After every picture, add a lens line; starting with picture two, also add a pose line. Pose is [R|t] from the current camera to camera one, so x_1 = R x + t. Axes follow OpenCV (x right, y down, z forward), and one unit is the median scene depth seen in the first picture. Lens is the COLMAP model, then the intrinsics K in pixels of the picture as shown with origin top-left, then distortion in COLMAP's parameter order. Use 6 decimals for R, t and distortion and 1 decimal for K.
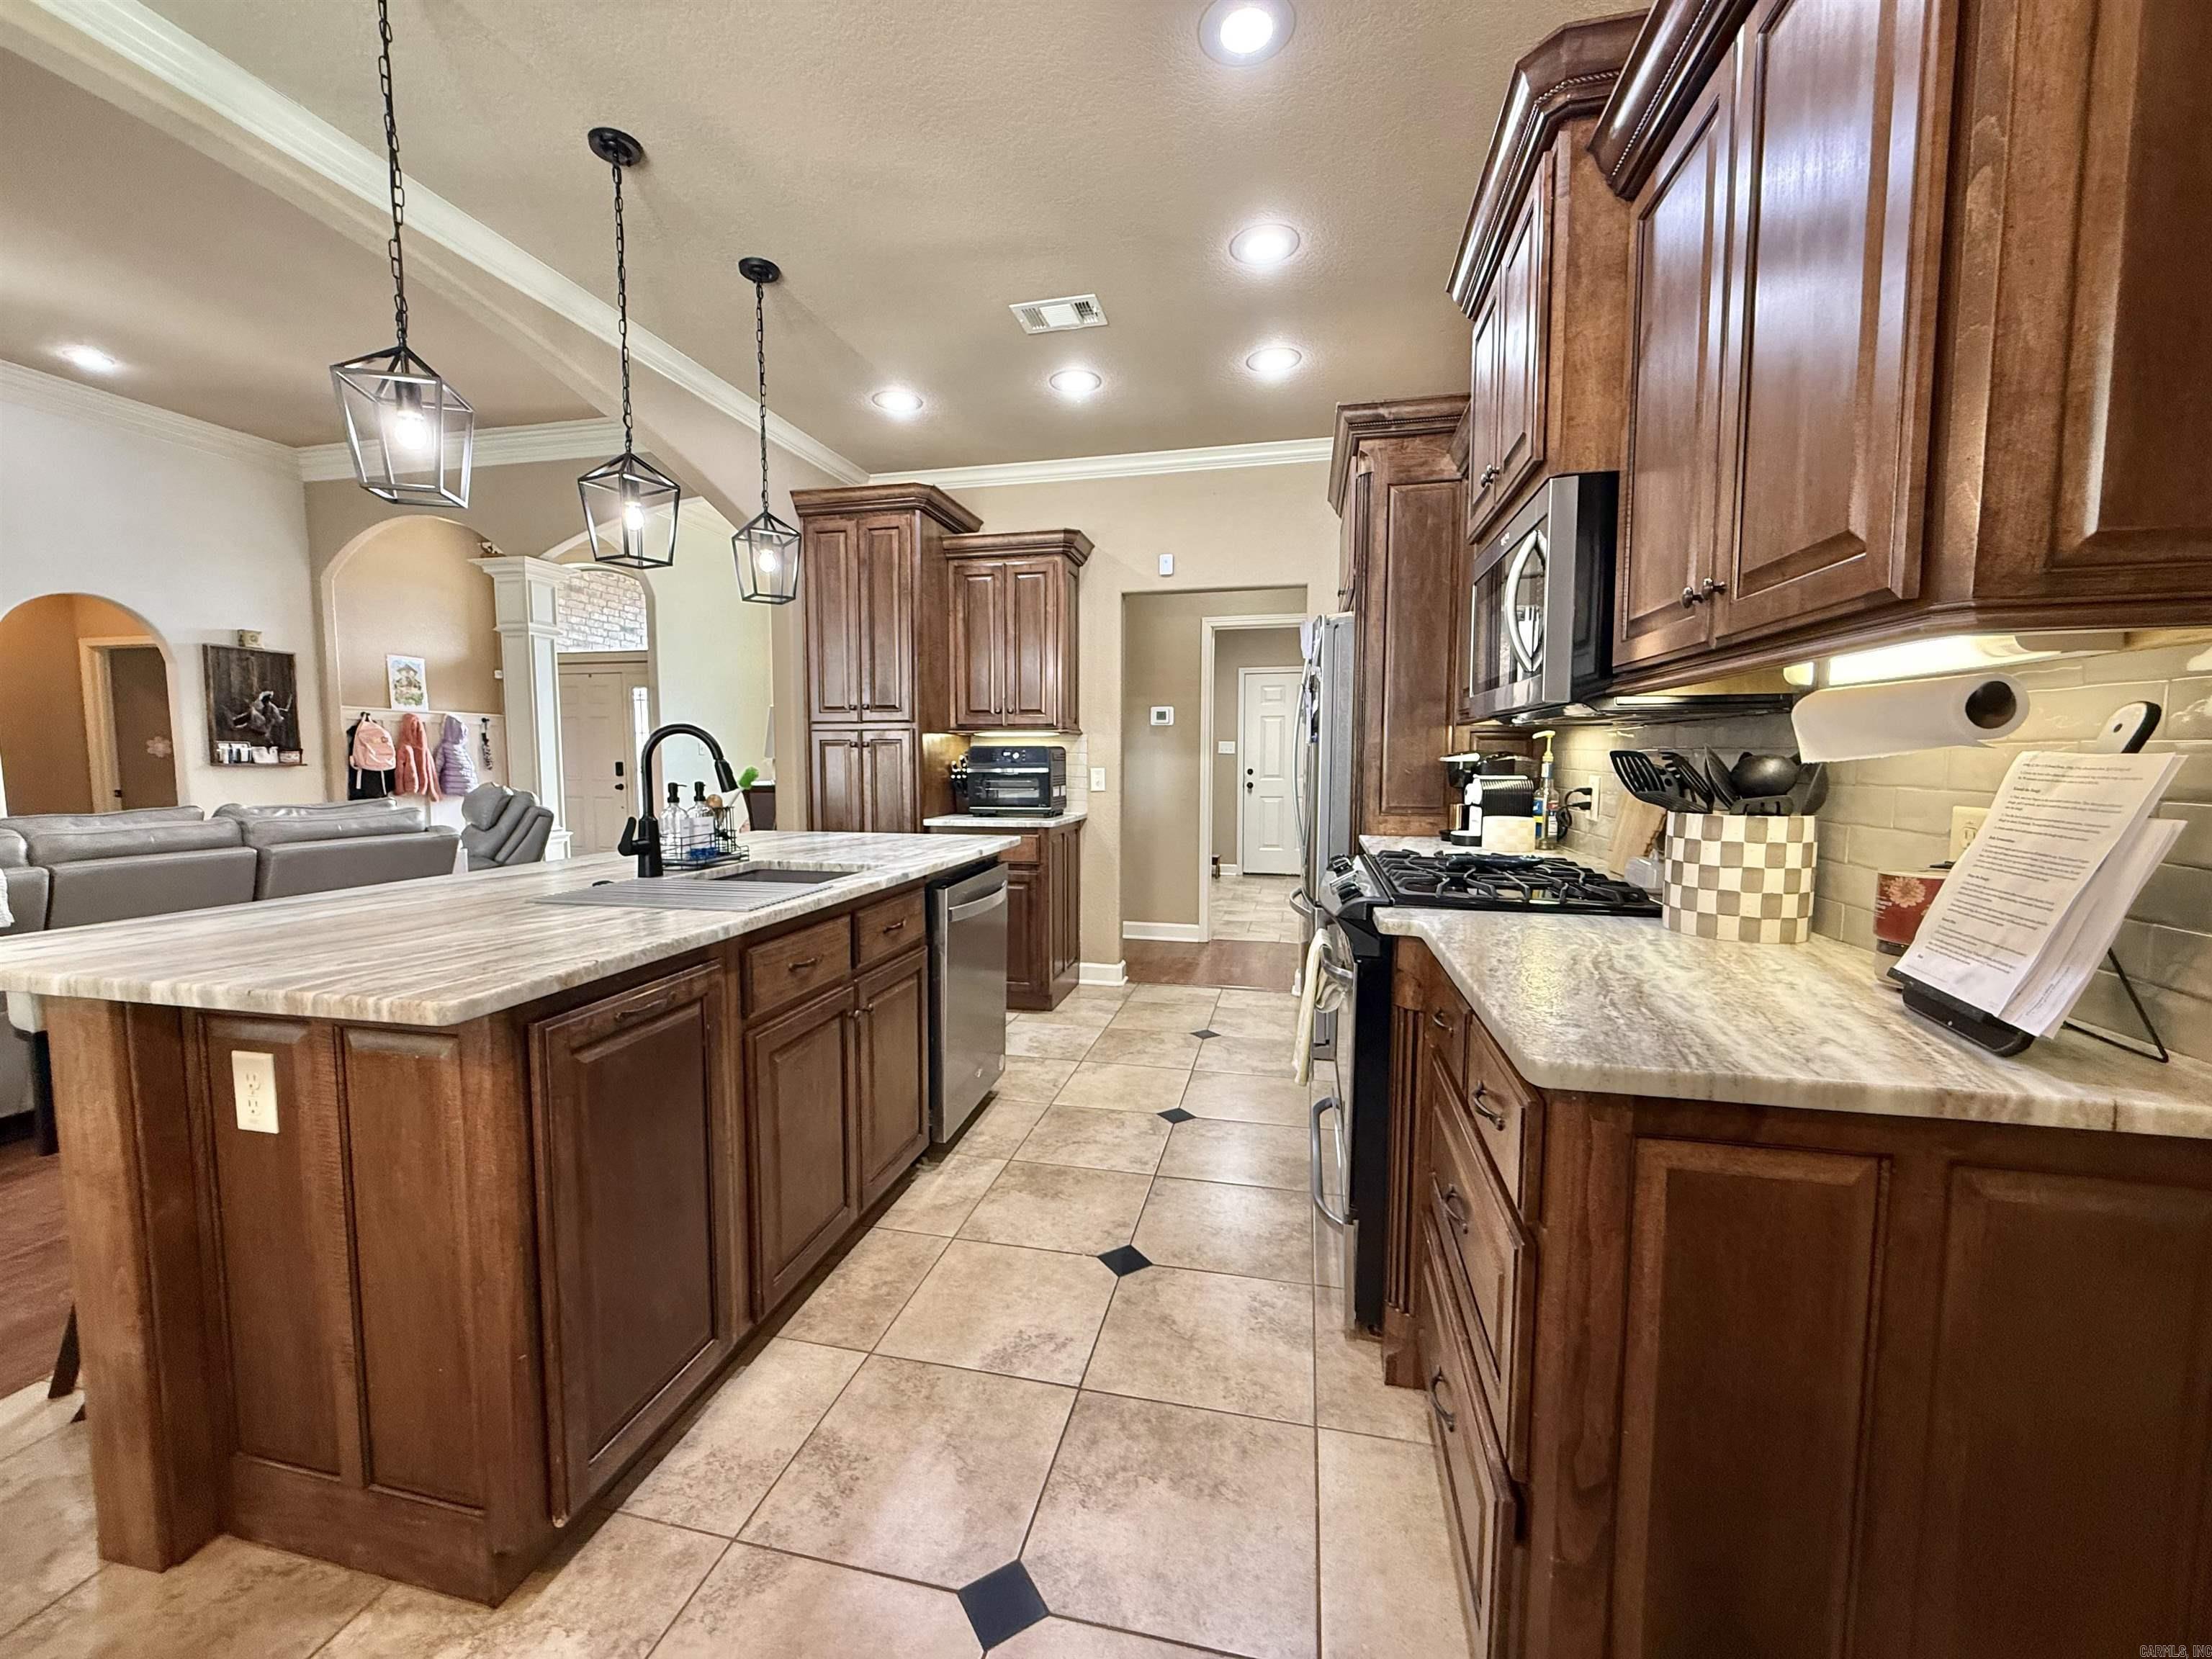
lens RADIAL K [[882.8, 0, 1092.0], [0, 882.8, 828.6], [0, 0, 1]] dist [-0.000563, 0.000158]
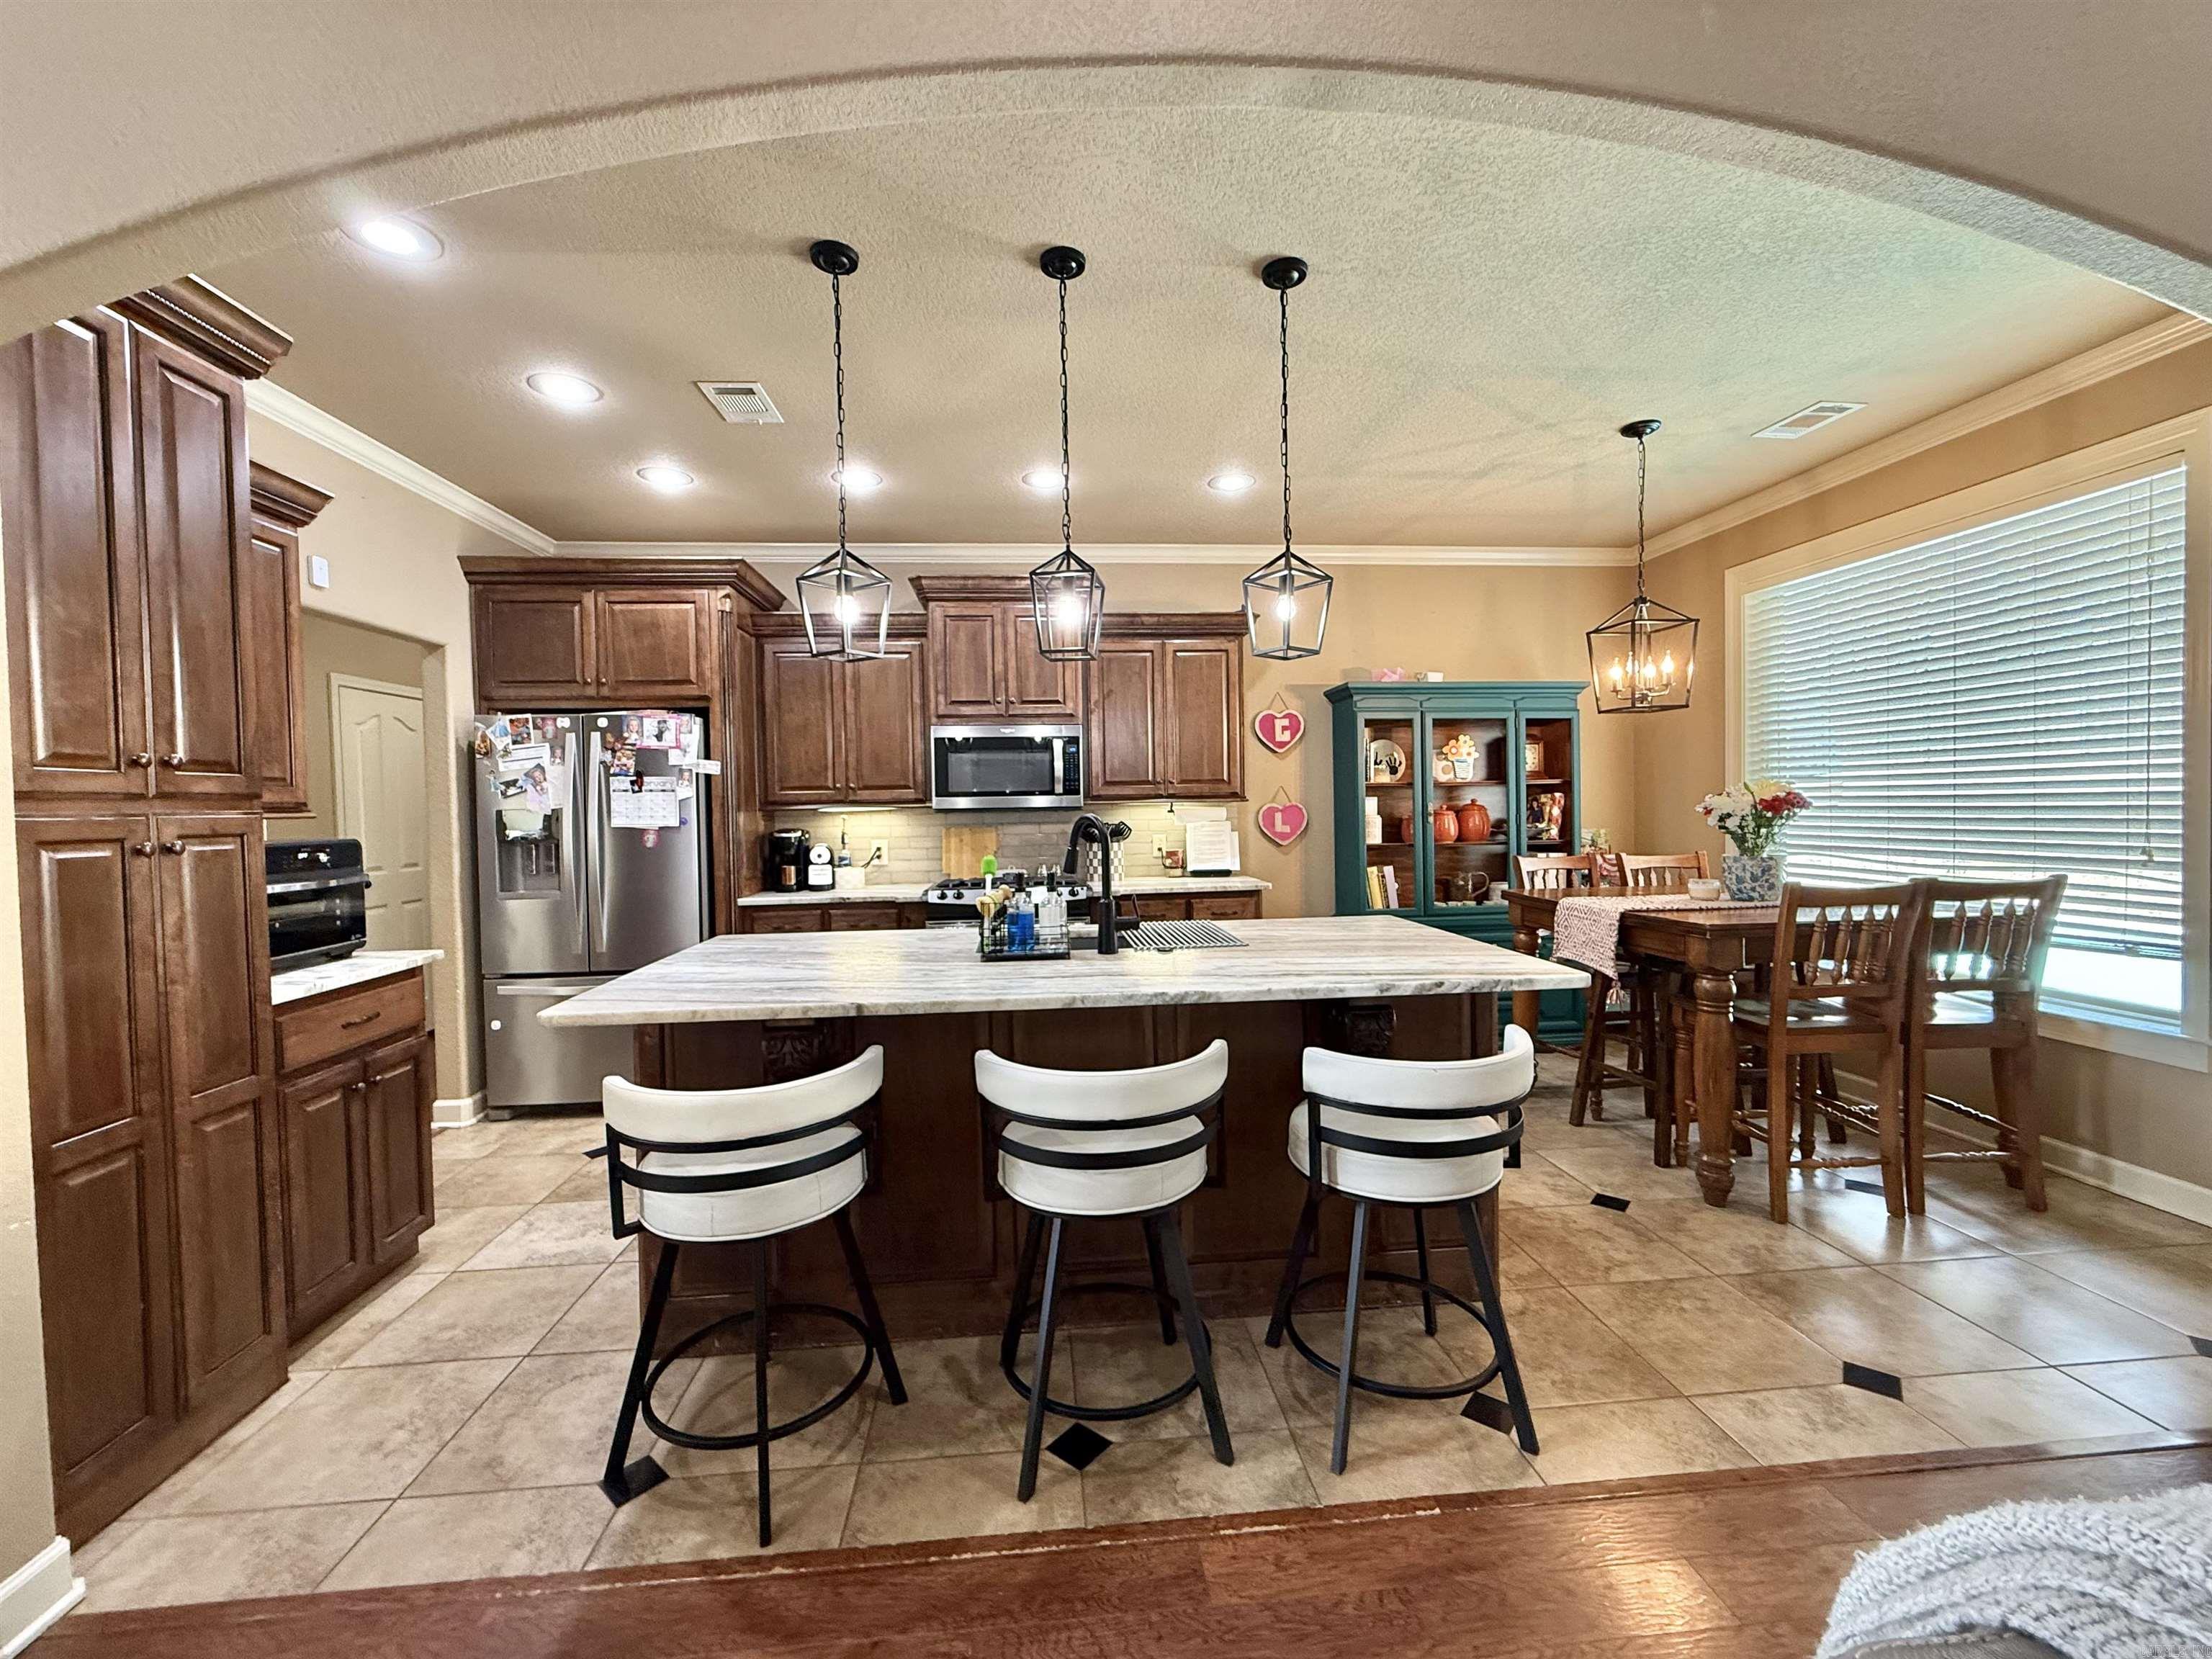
lens RADIAL K [[882.8, 0, 1099.4], [0, 882.8, 828.1], [0, 0, 1]] dist [-0.000563, 0.000158]
pose [[-0.311141, -0.018851, 0.950177, -0.475387], [0.097960, 0.993842, 0.051795, -0.048495], [-0.945302, 0.109195, -0.307378, 0.413222]]
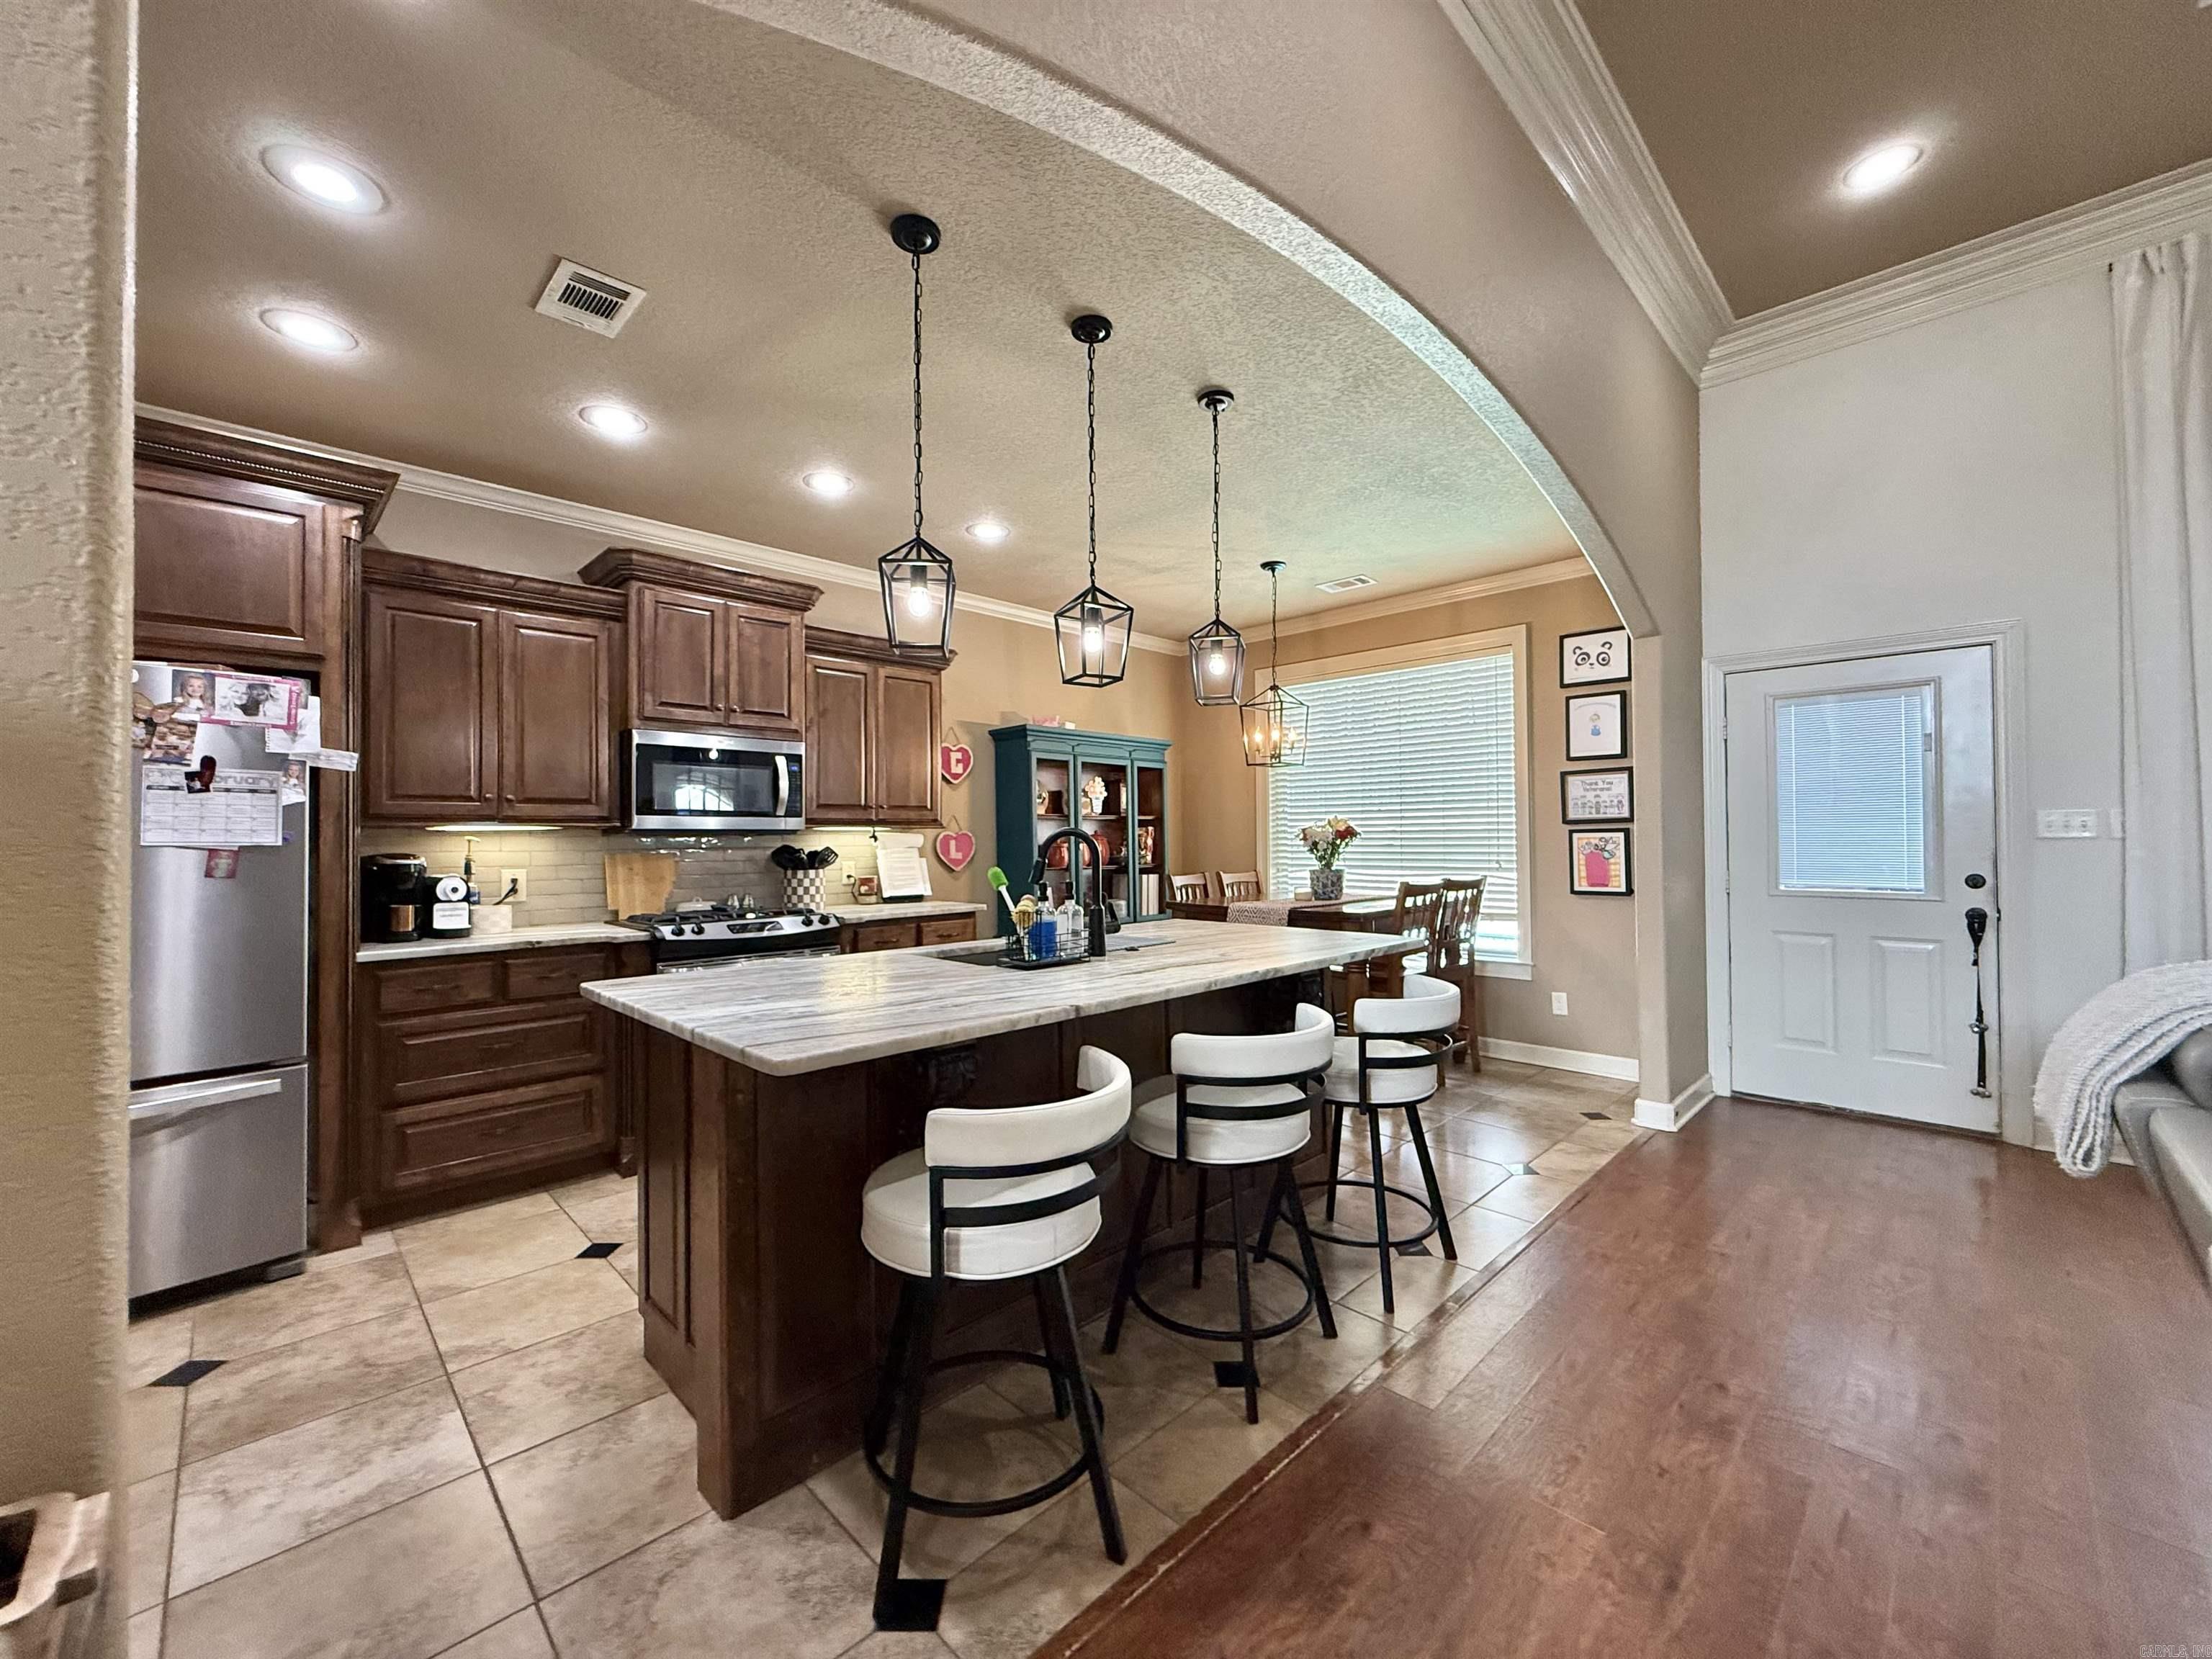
lens RADIAL K [[882.8, 0, 1098.6], [0, 882.8, 827.0], [0, 0, 1]] dist [-0.000563, 0.000158]
pose [[-0.846401, 0.013748, 0.532368, -0.352386], [0.052589, 0.996938, 0.057865, -0.057635], [-0.529942, 0.076973, -0.844533, 0.617595]]
